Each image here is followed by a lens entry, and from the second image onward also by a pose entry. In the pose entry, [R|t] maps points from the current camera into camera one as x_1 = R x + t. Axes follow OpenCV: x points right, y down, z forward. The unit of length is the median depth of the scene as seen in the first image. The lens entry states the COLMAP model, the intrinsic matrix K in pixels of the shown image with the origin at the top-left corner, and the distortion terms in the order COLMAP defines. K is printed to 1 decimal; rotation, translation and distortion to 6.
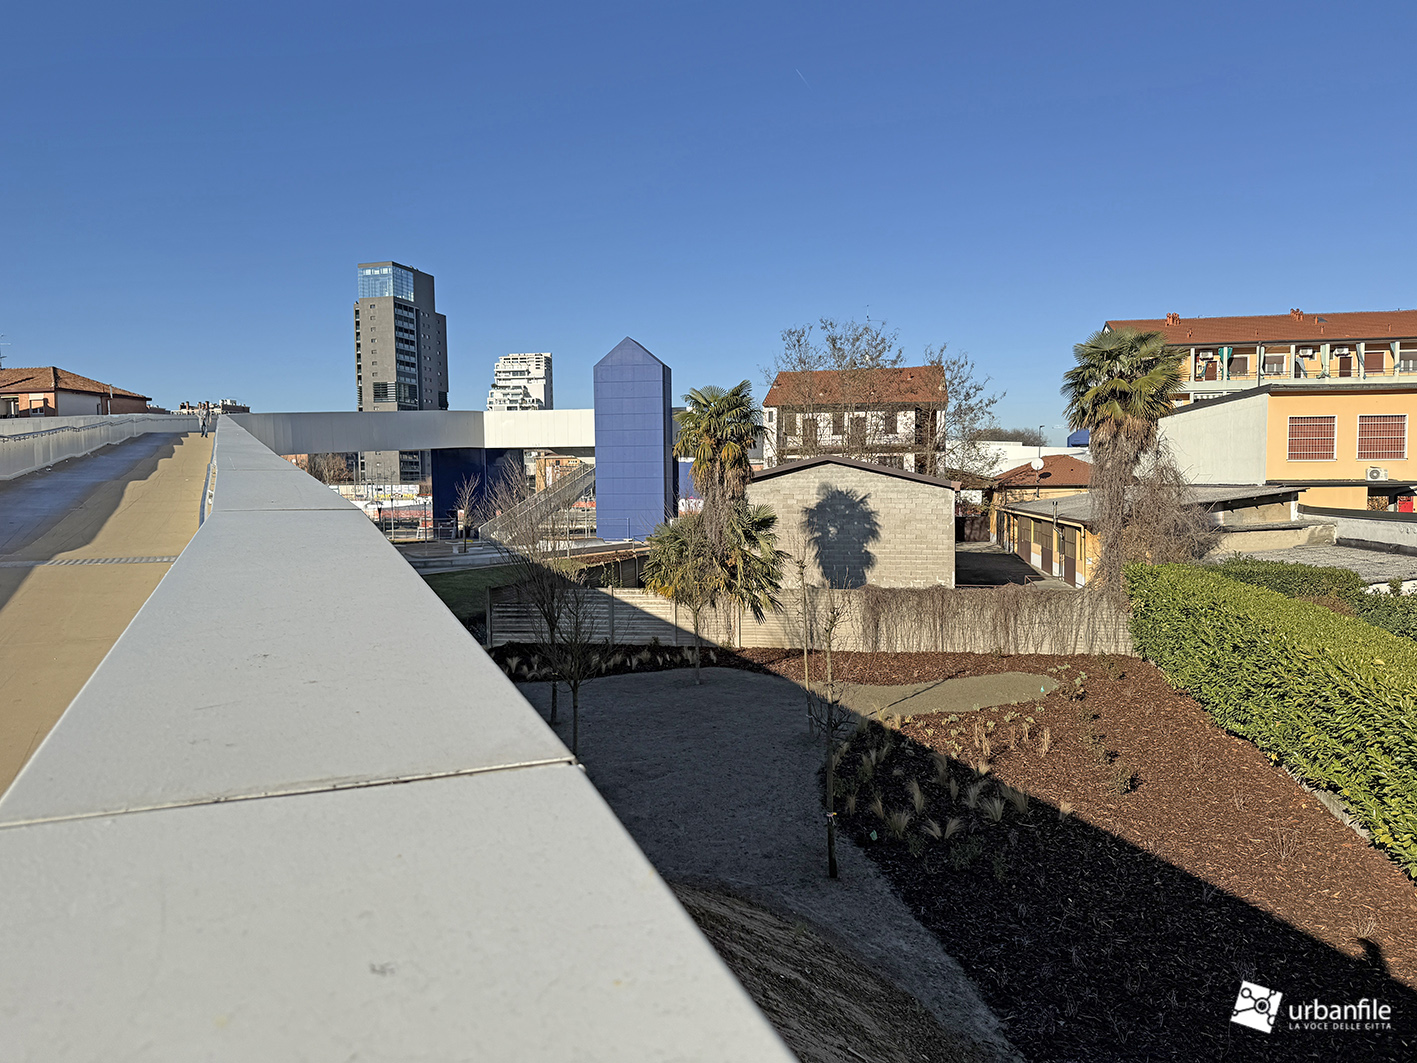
lens RADIAL K [[978.8, 0, 715.9], [0, 978.8, 544.5], [0, 0, 1]] dist [0.108425, -0.168952]
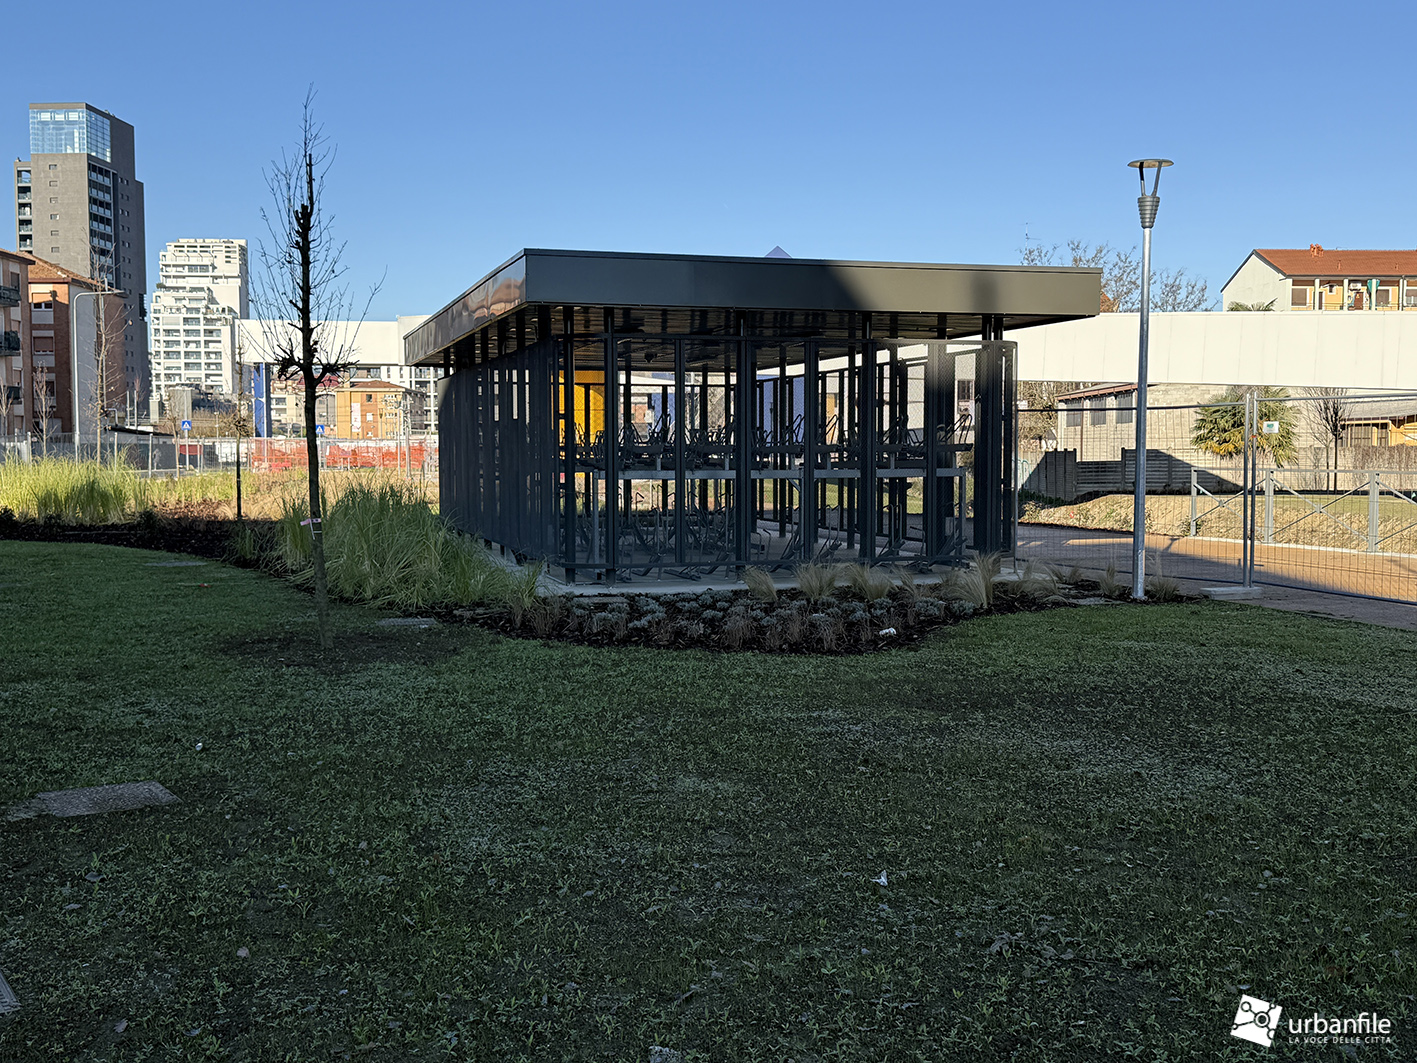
lens RADIAL K [[1488.1, 0, 713.7], [0, 1488.1, 498.1], [0, 0, 1]] dist [0.032492, -0.006543]
pose [[0.972260, -0.001303, 0.233900, -0.145898], [0.007851, 0.999603, -0.027067, 0.019478], [-0.233772, 0.028152, 0.971884, -0.102167]]
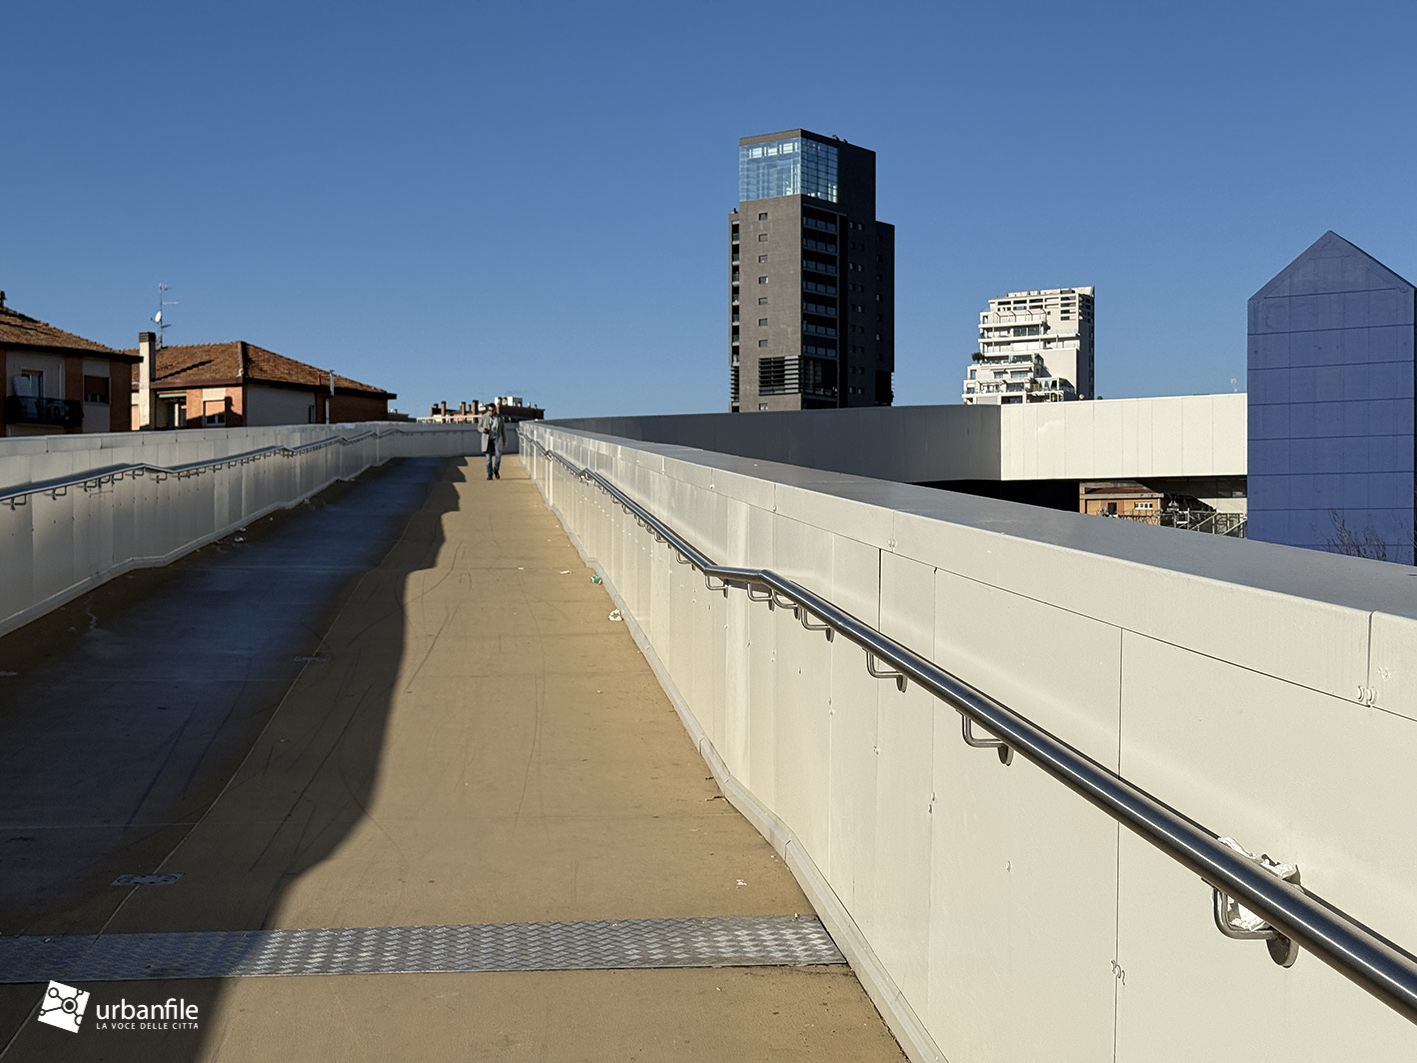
lens RADIAL K [[1947.9, 0, 702.0], [0, 1947.9, 529.1], [0, 0, 1]] dist [0.172517, -0.044759]
pose [[0.938384, 0.003293, -0.345579, -0.013901], [-0.027924, 0.997408, -0.066320, -0.002353], [0.344465, 0.071883, 0.936043, 0.019494]]
